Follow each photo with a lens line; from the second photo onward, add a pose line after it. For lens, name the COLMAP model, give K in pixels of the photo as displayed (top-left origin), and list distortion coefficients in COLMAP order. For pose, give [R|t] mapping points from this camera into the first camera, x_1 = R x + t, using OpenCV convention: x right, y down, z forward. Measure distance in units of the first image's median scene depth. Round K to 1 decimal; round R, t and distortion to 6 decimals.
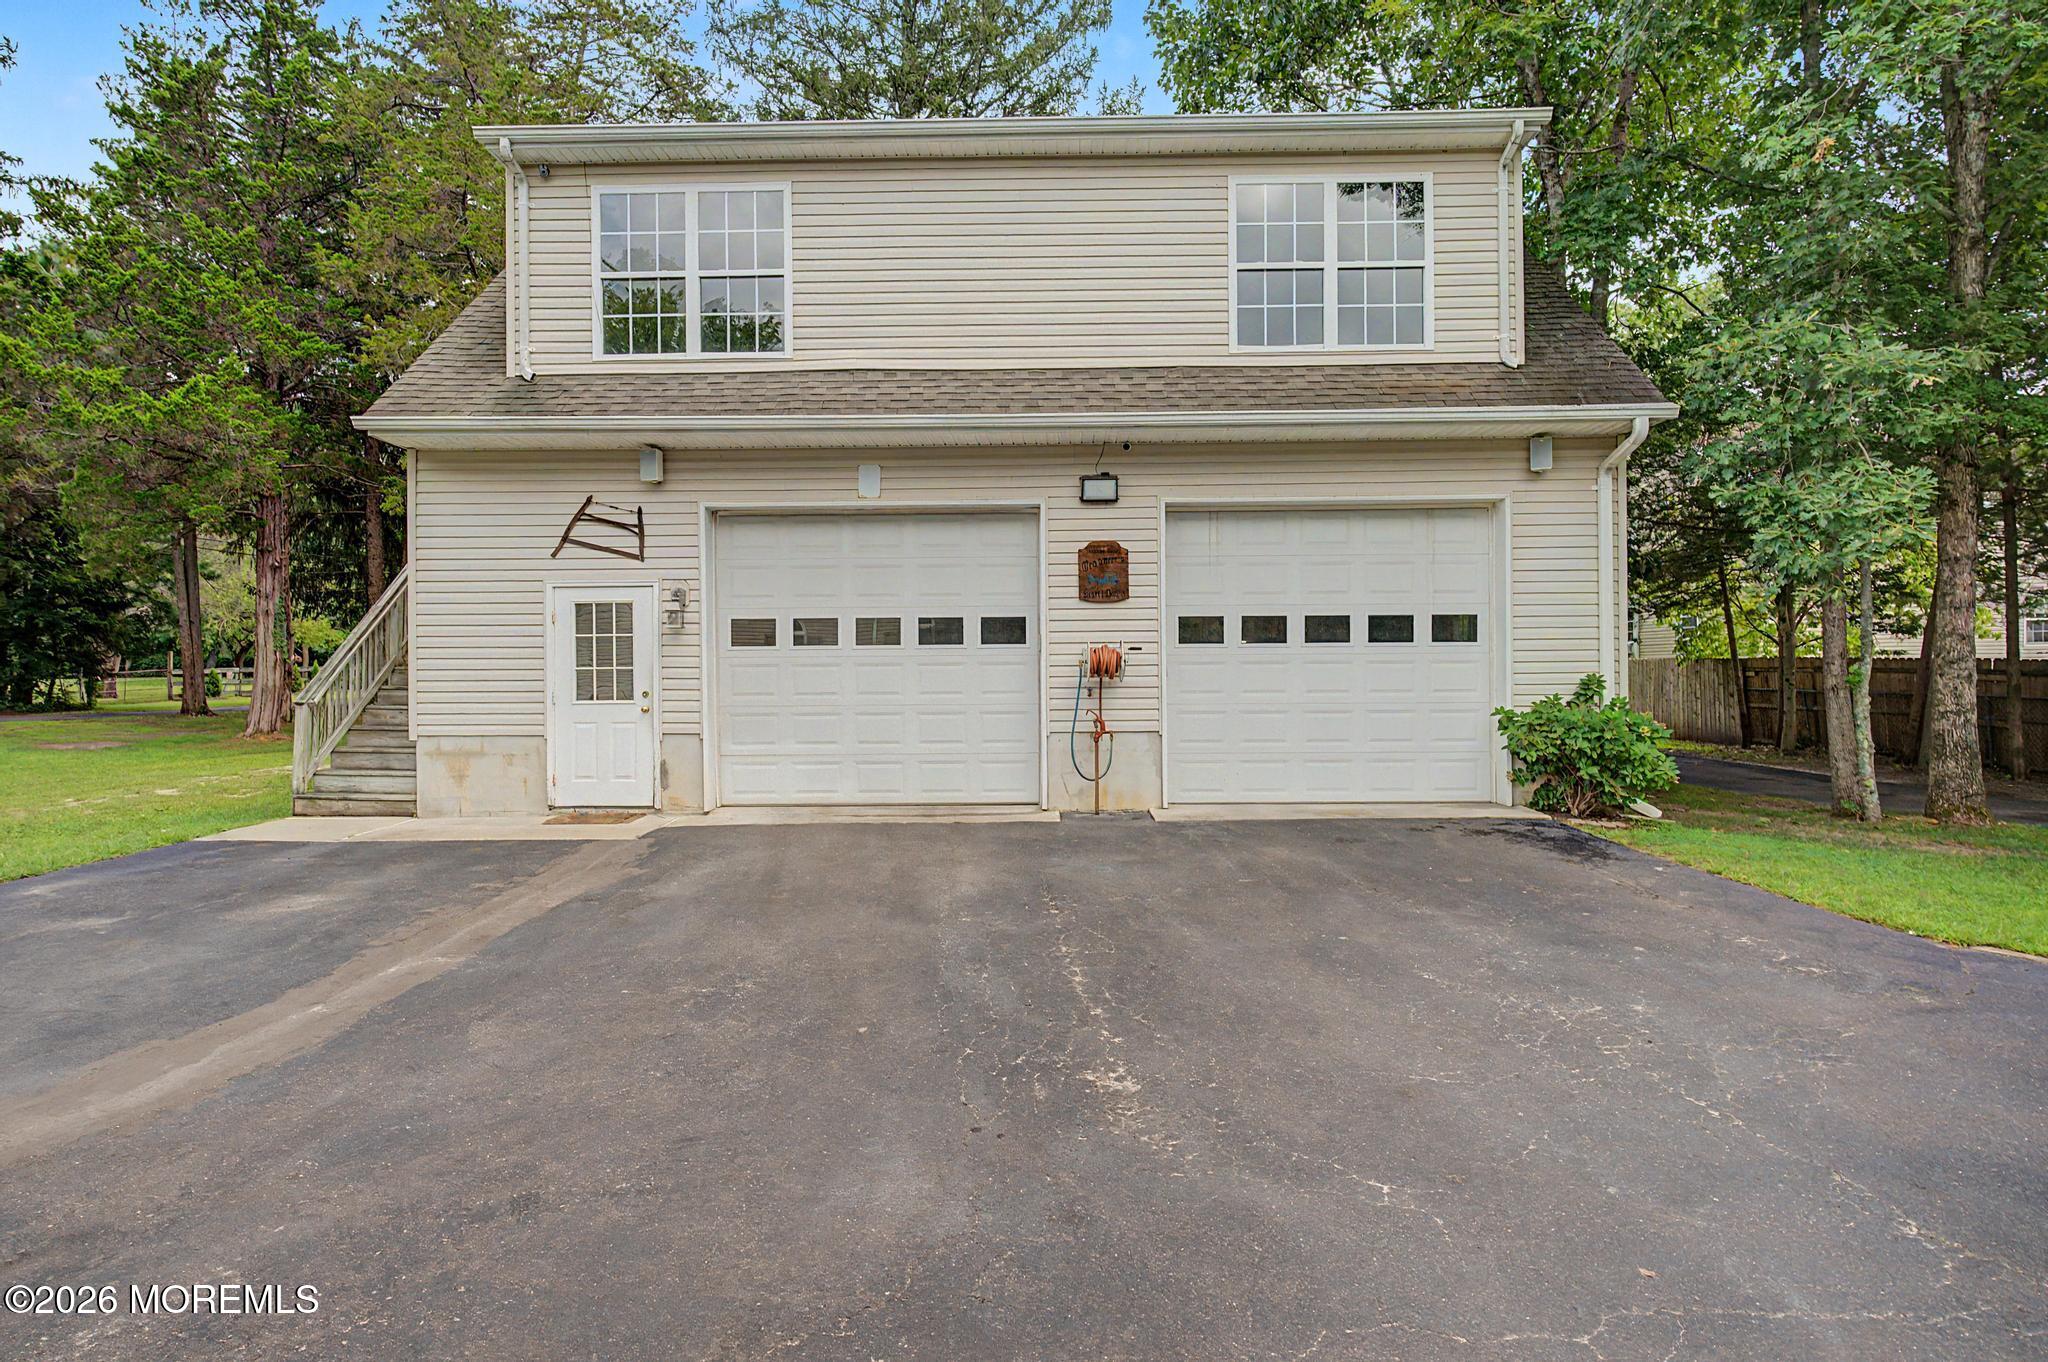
lens RADIAL K [[1112.4, 0, 1024.0], [0, 1112.4, 681.0], [0, 0, 1]] dist [-0.001774, -0.000700]
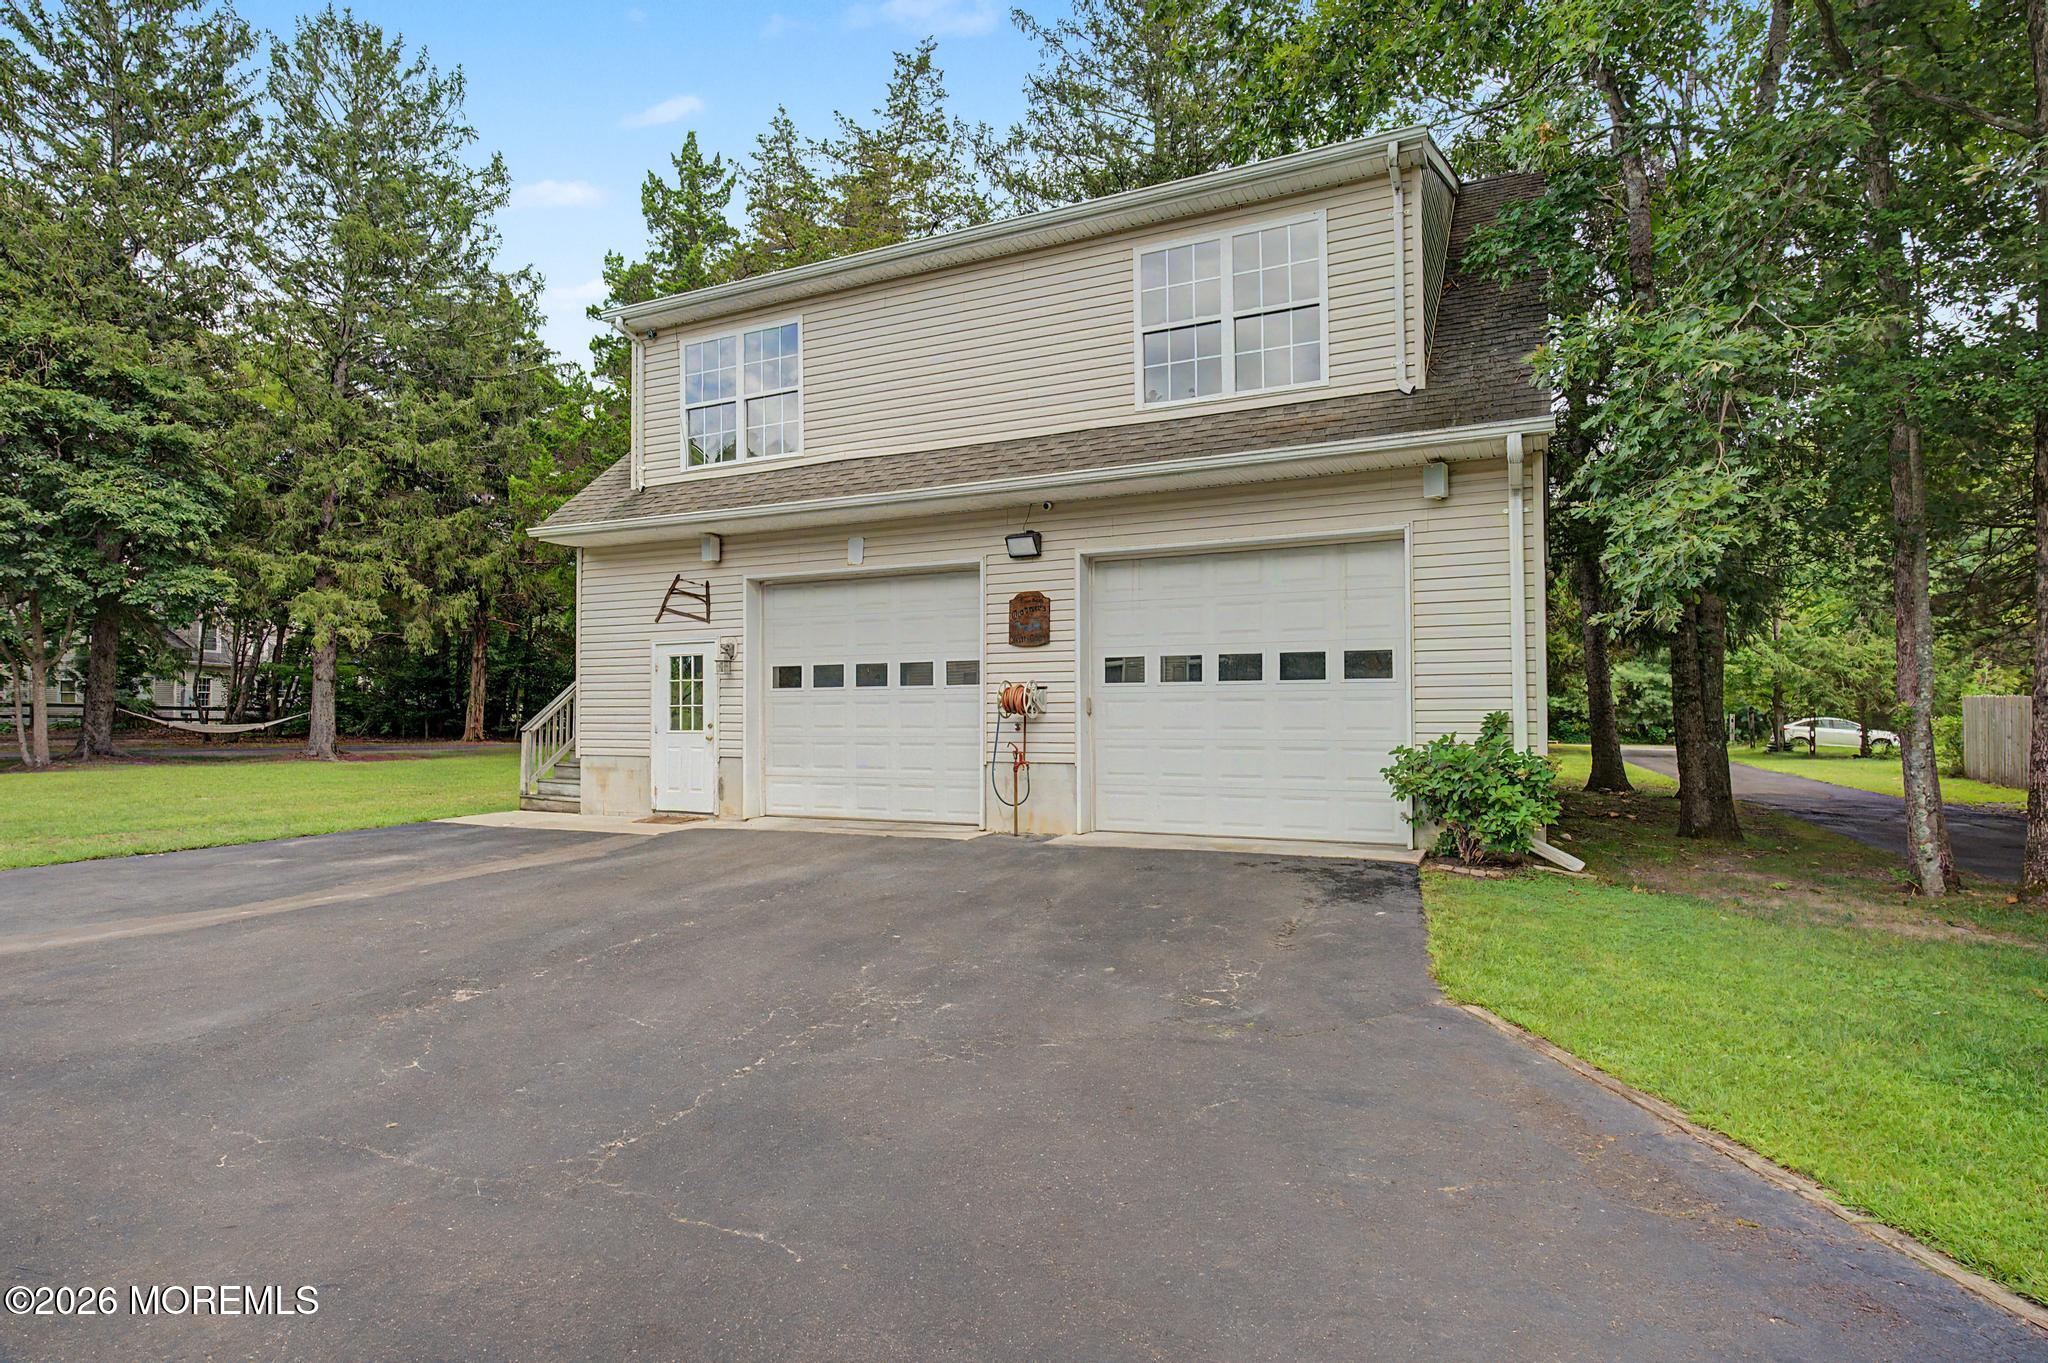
lens RADIAL K [[1089.7, 0, 1017.4], [0, 1089.7, 694.5], [0, 0, 1]] dist [-0.003806, -0.000244]
pose [[0.905743, -0.004651, -0.423802, 0.520883], [-0.003164, 0.999838, -0.017734, -0.003334], [0.423816, 0.017403, 0.905581, 0.005926]]
